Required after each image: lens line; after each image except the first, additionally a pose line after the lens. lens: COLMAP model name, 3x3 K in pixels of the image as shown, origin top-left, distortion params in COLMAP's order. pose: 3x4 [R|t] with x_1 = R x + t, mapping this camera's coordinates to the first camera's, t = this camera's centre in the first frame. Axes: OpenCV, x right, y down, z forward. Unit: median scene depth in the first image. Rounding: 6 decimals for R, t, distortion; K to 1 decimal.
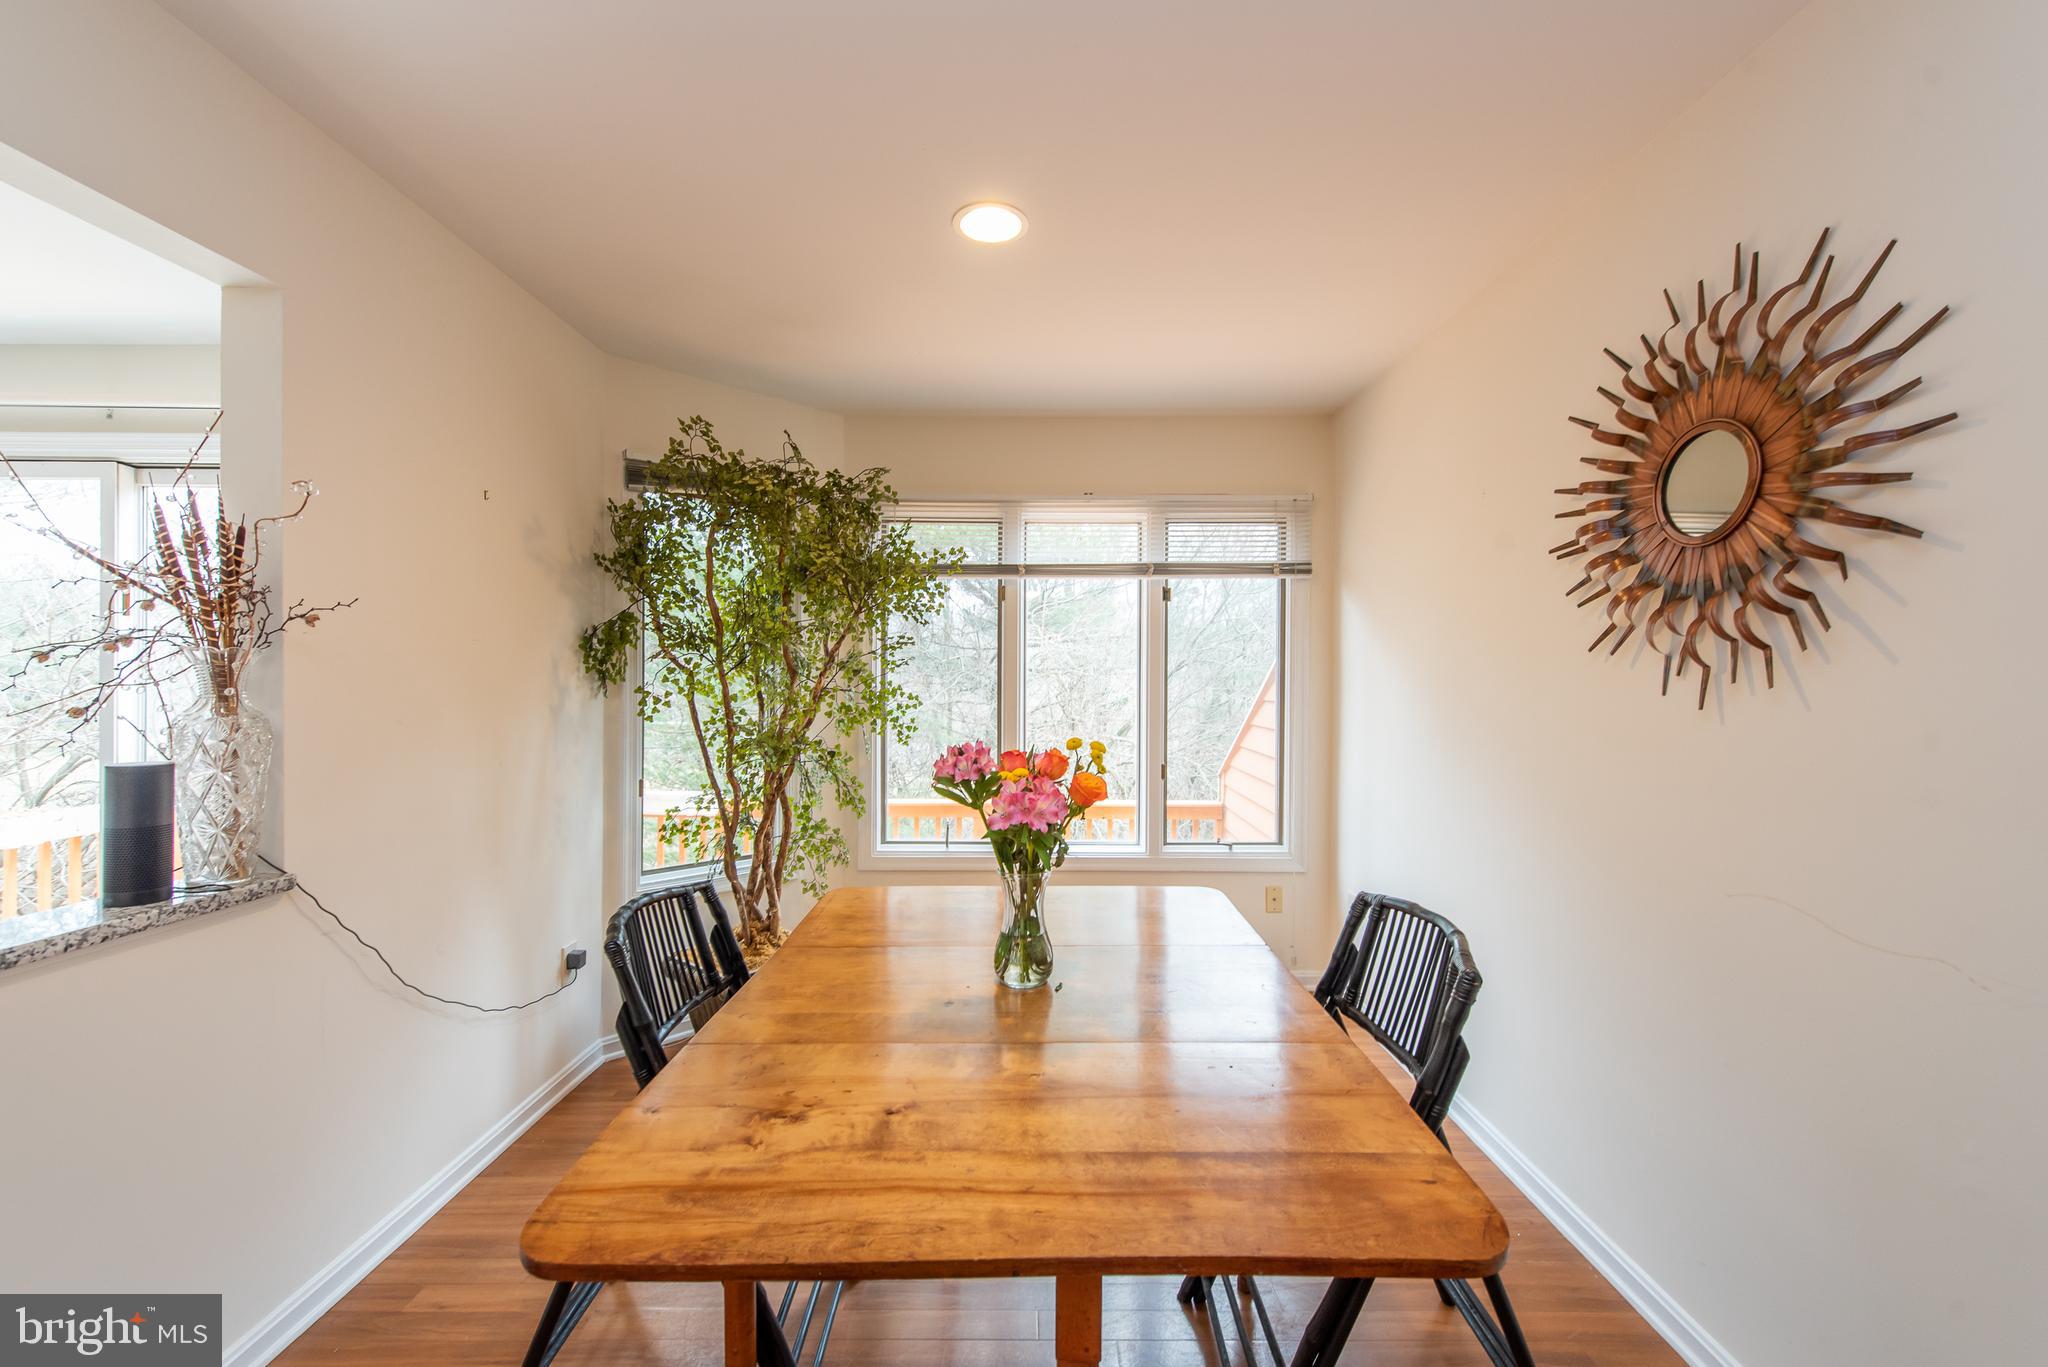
lens RADIAL K [[815.5, 0, 1032.1], [0, 815.5, 689.2], [0, 0, 1]] dist [0.014696, -0.007065]
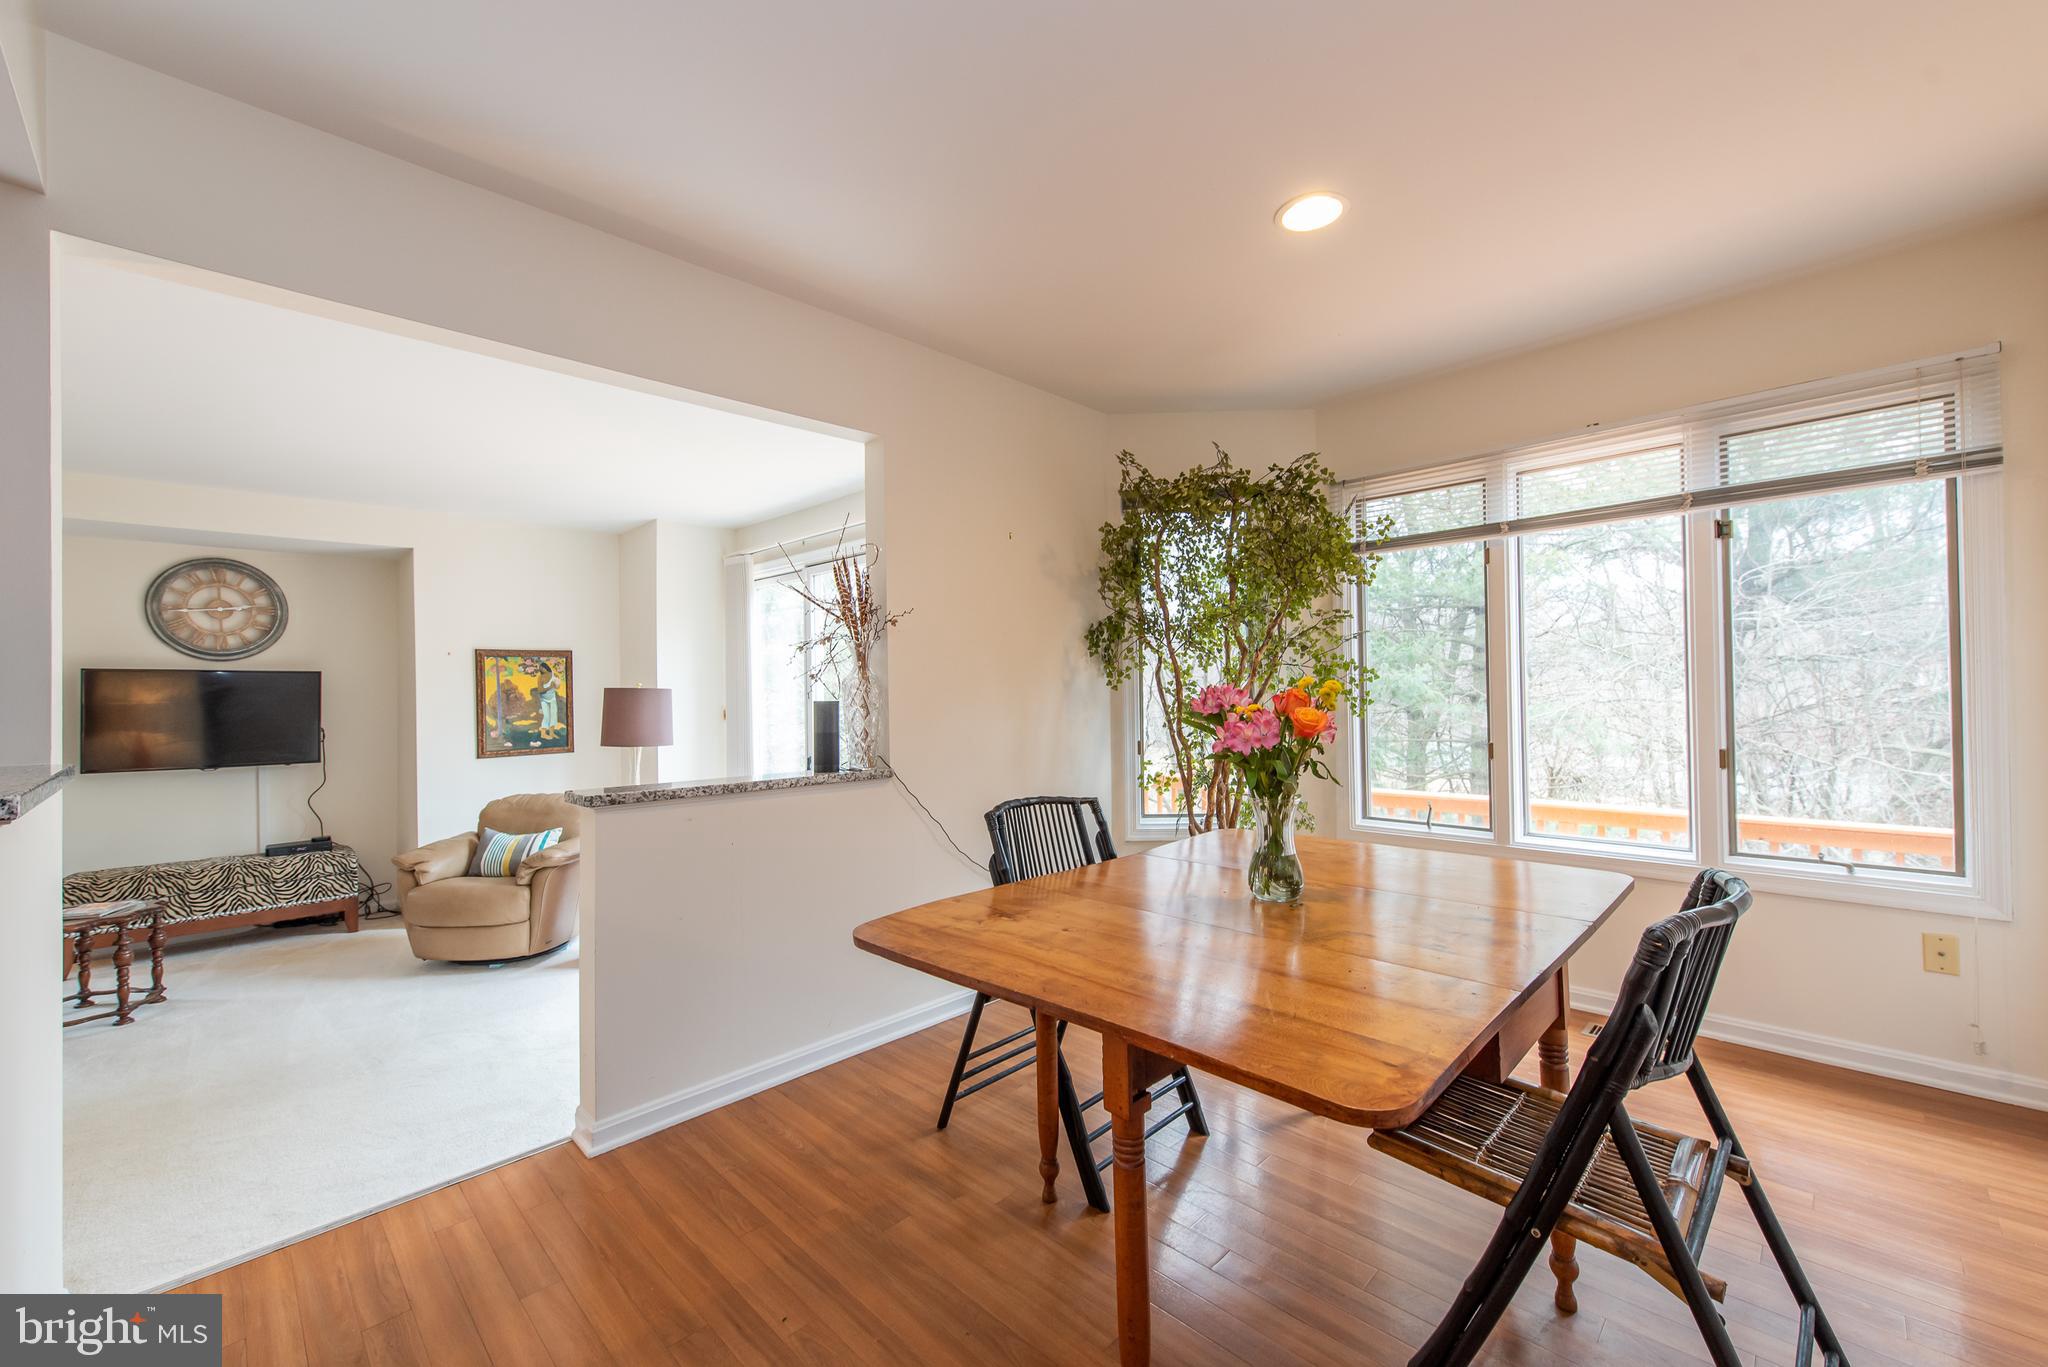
lens RADIAL K [[815.5, 0, 1032.1], [0, 815.5, 689.2], [0, 0, 1]] dist [0.014696, -0.007065]
pose [[0.709816, -0.019202, -0.704125, 0.482447], [0.012840, 0.999815, -0.014322, 0.075269], [0.704270, 0.001125, 0.709931, -0.023126]]
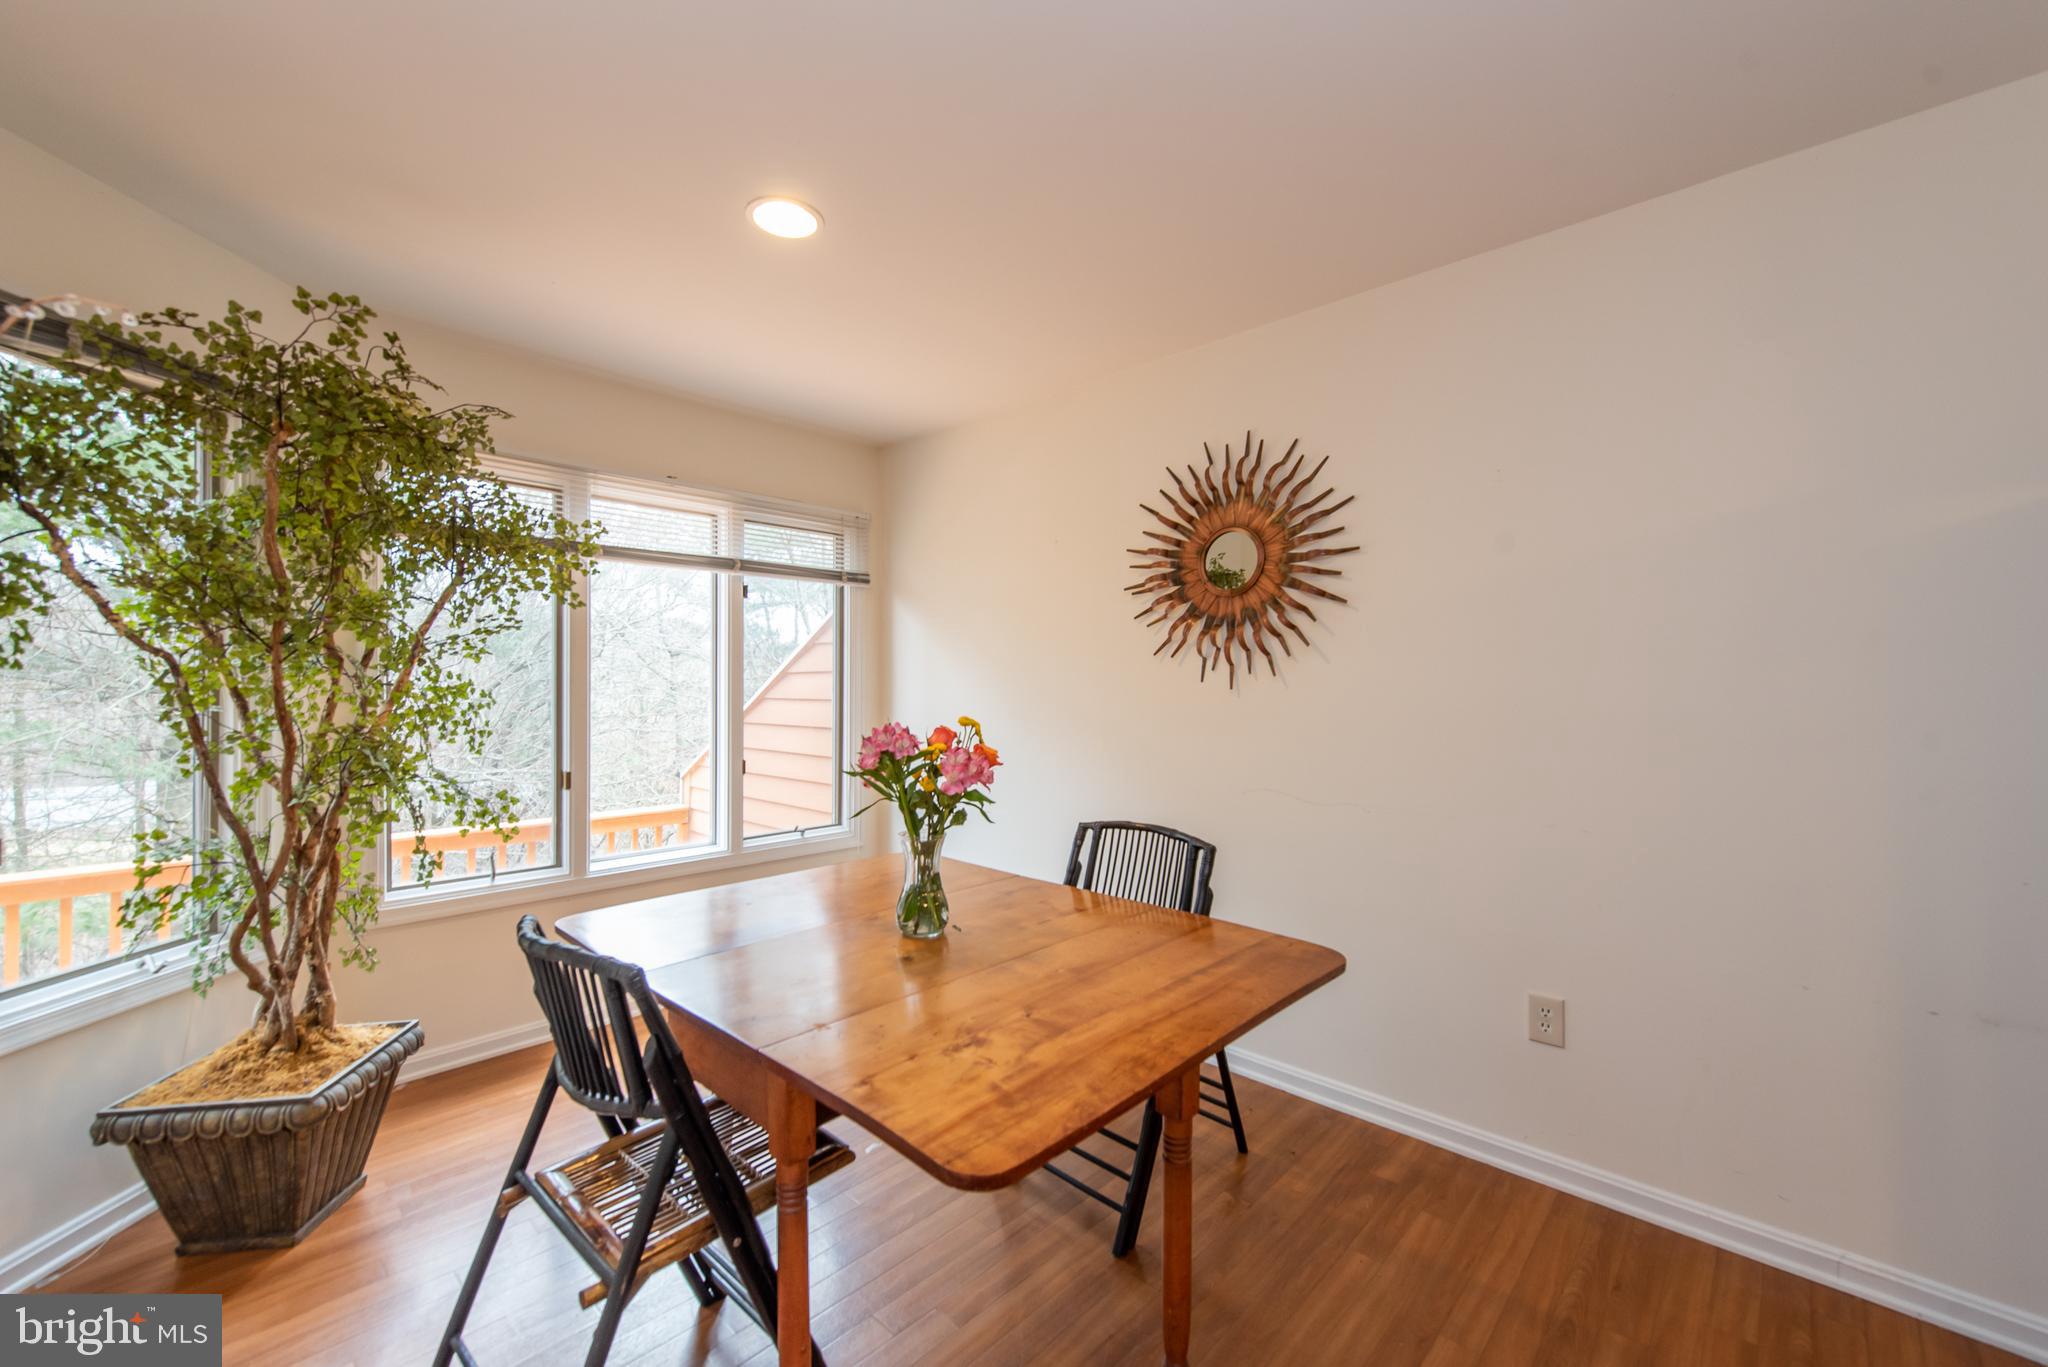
lens RADIAL K [[815.5, 0, 1032.1], [0, 815.5, 689.2], [0, 0, 1]] dist [0.014696, -0.007065]
pose [[0.686189, -0.006361, 0.727396, -0.646551], [0.010395, 0.999945, -0.001061, 0.019797], [-0.727349, 0.008290, 0.686218, 0.095169]]
